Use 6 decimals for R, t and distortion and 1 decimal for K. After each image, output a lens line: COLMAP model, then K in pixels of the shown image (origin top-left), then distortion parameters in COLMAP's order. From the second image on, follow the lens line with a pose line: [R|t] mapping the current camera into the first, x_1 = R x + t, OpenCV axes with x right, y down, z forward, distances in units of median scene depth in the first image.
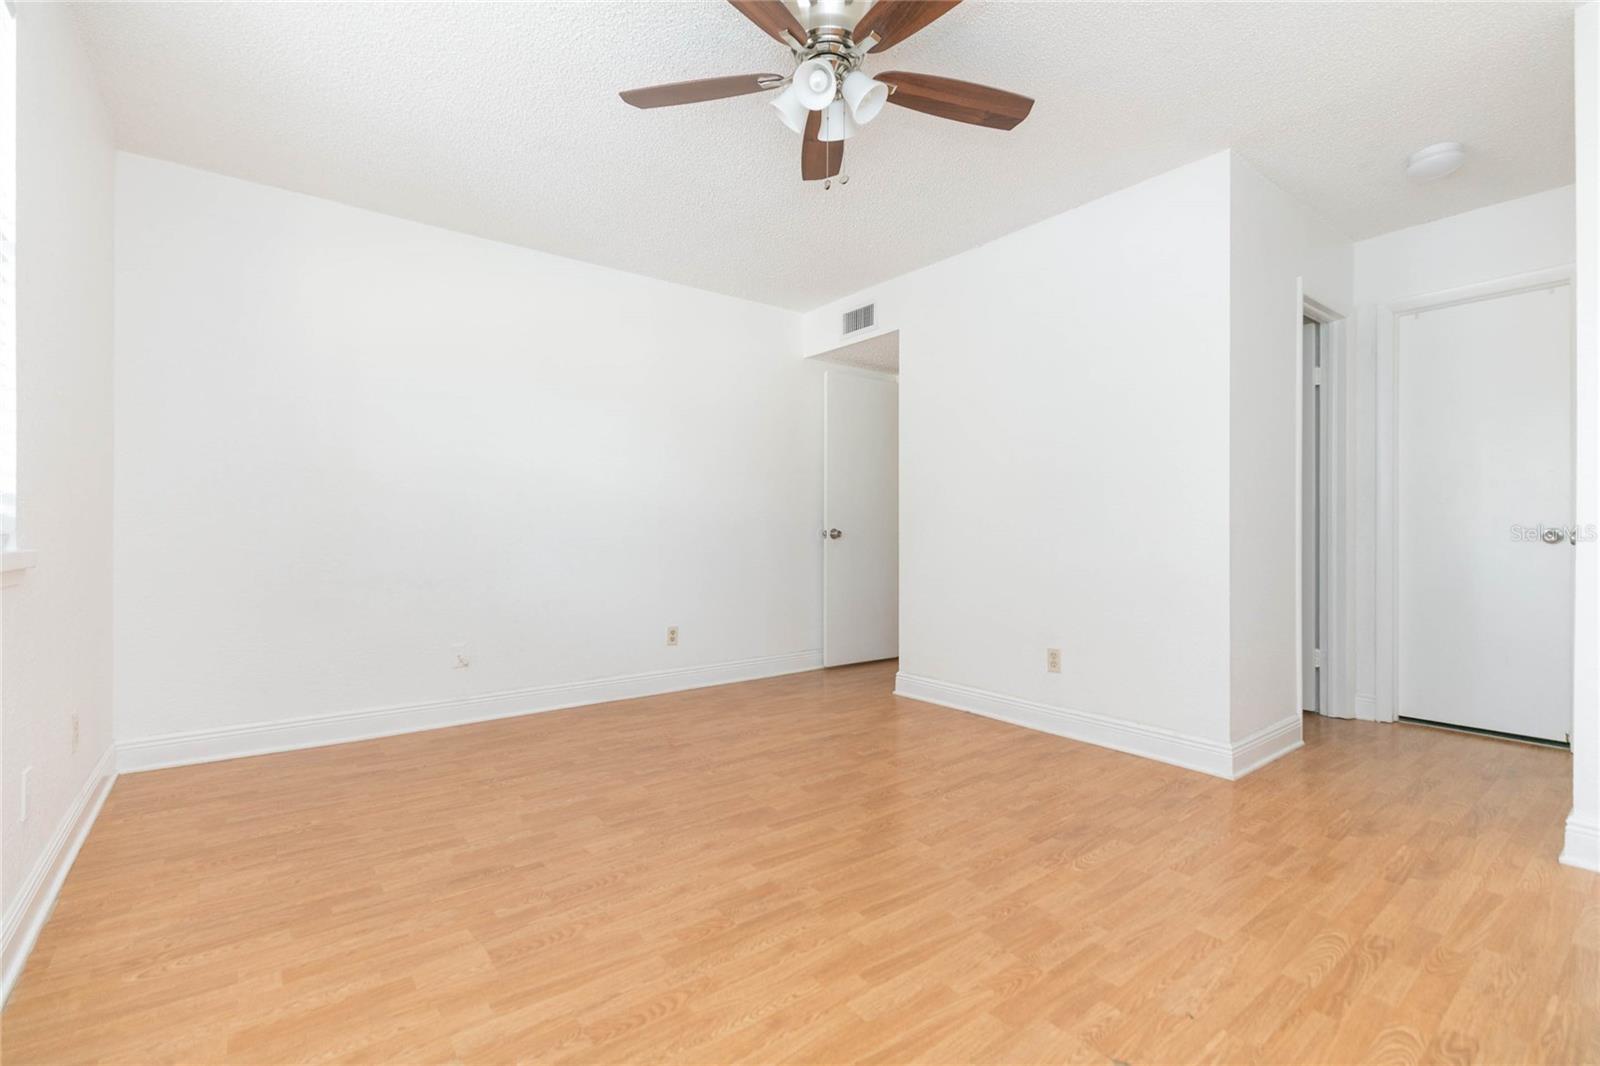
lens RADIAL K [[719.0, 0, 798.0], [0, 719.0, 524.0], [0, 0, 1]] dist [0.002583, 0.000130]
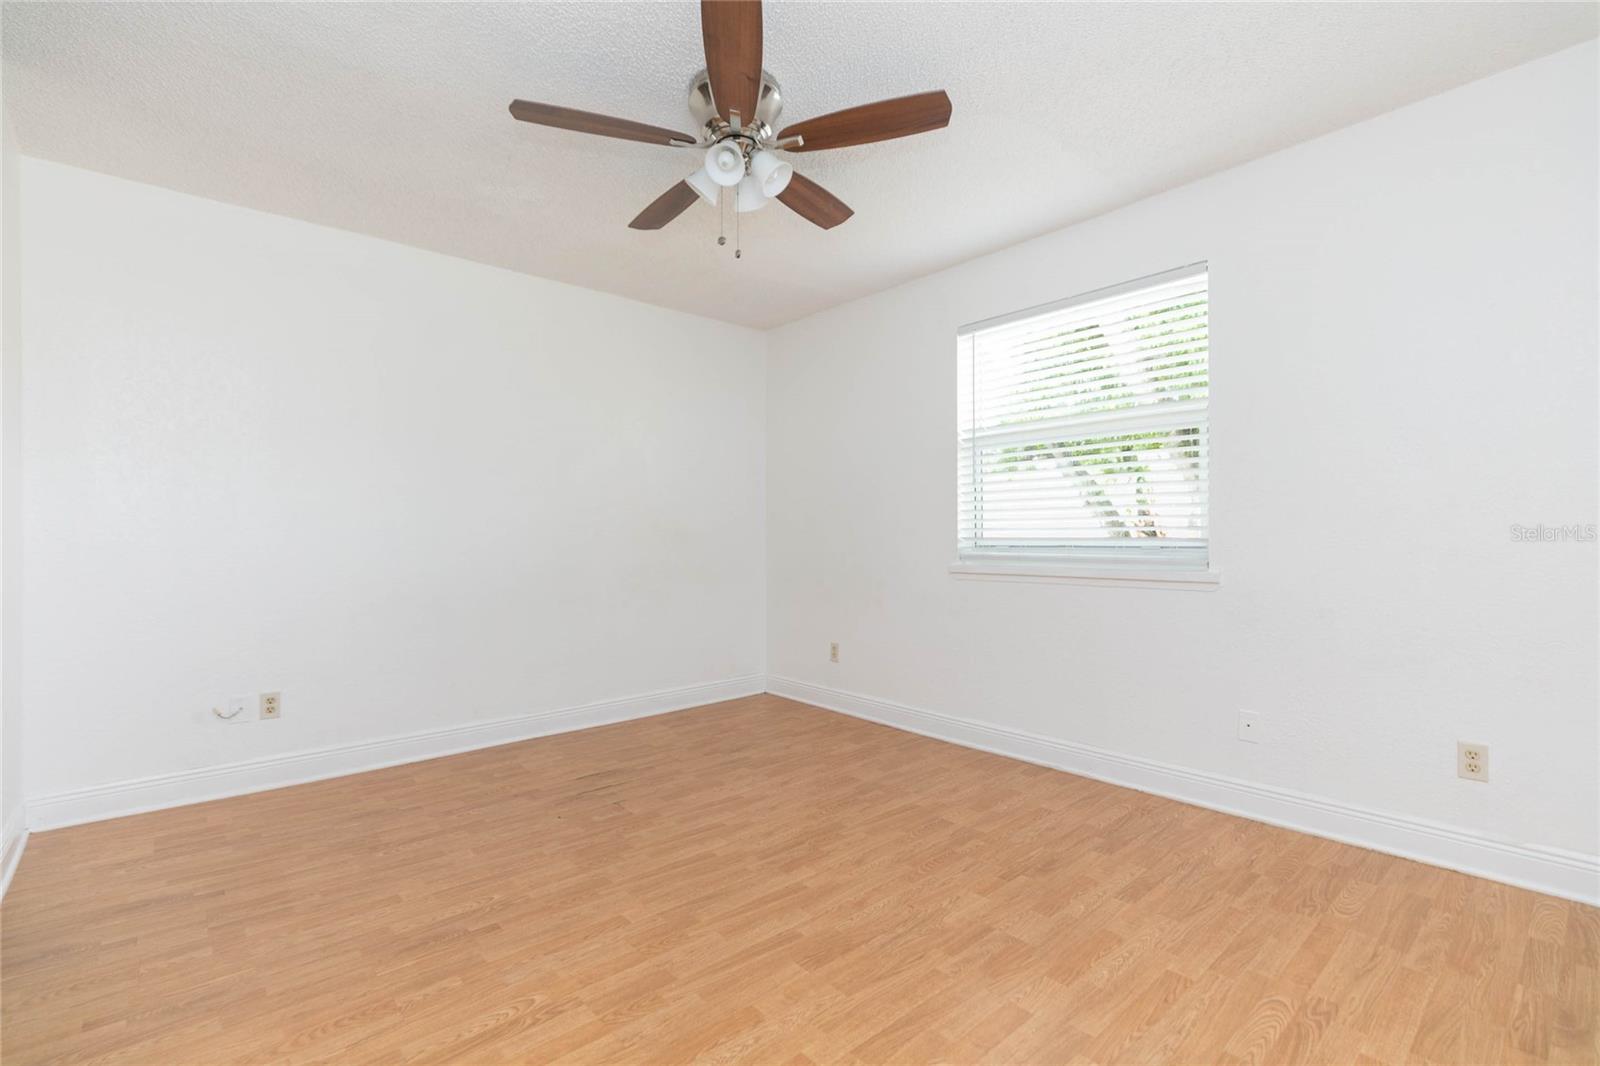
lens RADIAL K [[719.0, 0, 798.0], [0, 719.0, 524.0], [0, 0, 1]] dist [0.002583, 0.000130]
pose [[-0.998164, 0.005011, -0.060356, 0.012411], [0.006978, 0.999450, -0.032420, -0.024110], [0.060160, -0.032781, -0.997650, 2.220039]]
